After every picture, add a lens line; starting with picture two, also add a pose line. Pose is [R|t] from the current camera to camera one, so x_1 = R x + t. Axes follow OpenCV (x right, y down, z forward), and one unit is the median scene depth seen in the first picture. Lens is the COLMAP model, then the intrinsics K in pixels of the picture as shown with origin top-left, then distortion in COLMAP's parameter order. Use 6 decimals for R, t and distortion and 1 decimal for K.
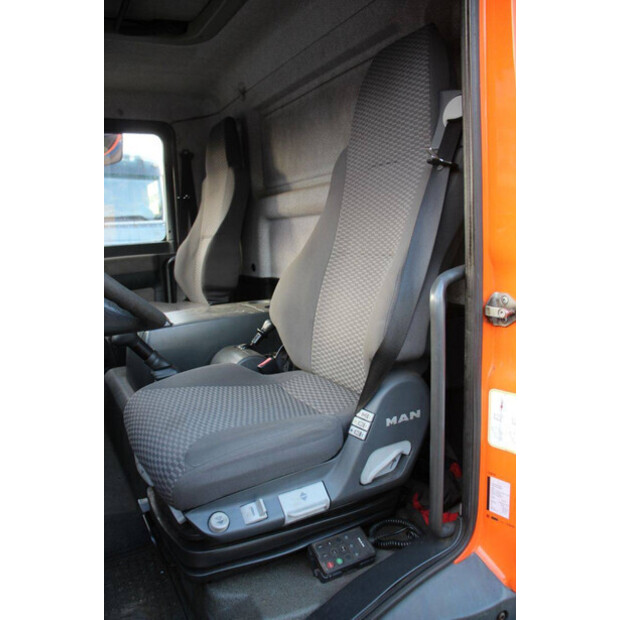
lens RADIAL K [[511.6, 0, 312.5], [0, 511.6, 301.9], [0, 0, 1]] dist [-0.168384, 0.161139]
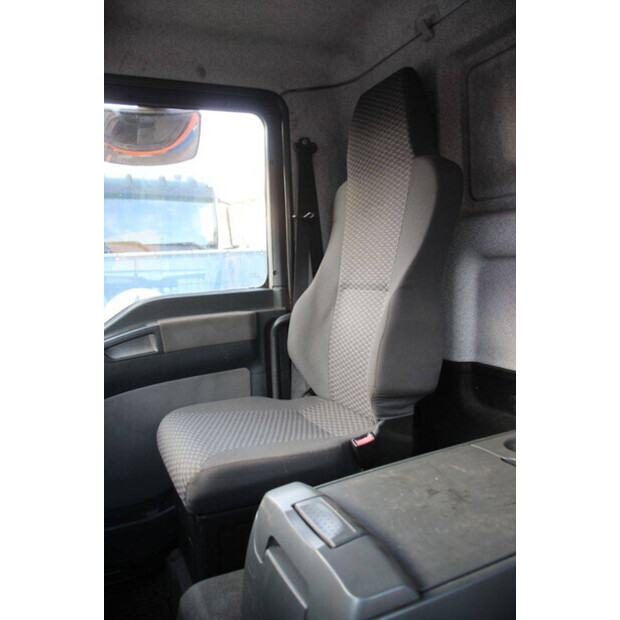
lens RADIAL K [[511.6, 0, 312.5], [0, 511.6, 301.9], [0, 0, 1]] dist [-0.168384, 0.161139]
pose [[0.997609, 0.009633, -0.068432, -0.219600], [-0.013246, 0.998531, -0.052539, -0.081469], [0.067825, 0.053320, 0.996271, 0.444535]]
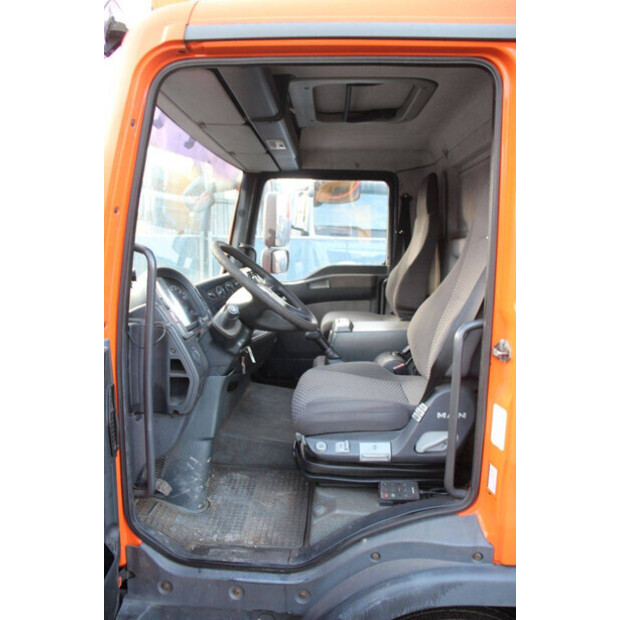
lens RADIAL K [[511.6, 0, 312.5], [0, 511.6, 301.9], [0, 0, 1]] dist [-0.168384, 0.161139]
pose [[0.855798, 0.112558, -0.504917, 0.236945], [-0.118525, 0.992741, 0.020413, -0.036503], [0.503549, 0.042376, 0.862927, -0.217511]]
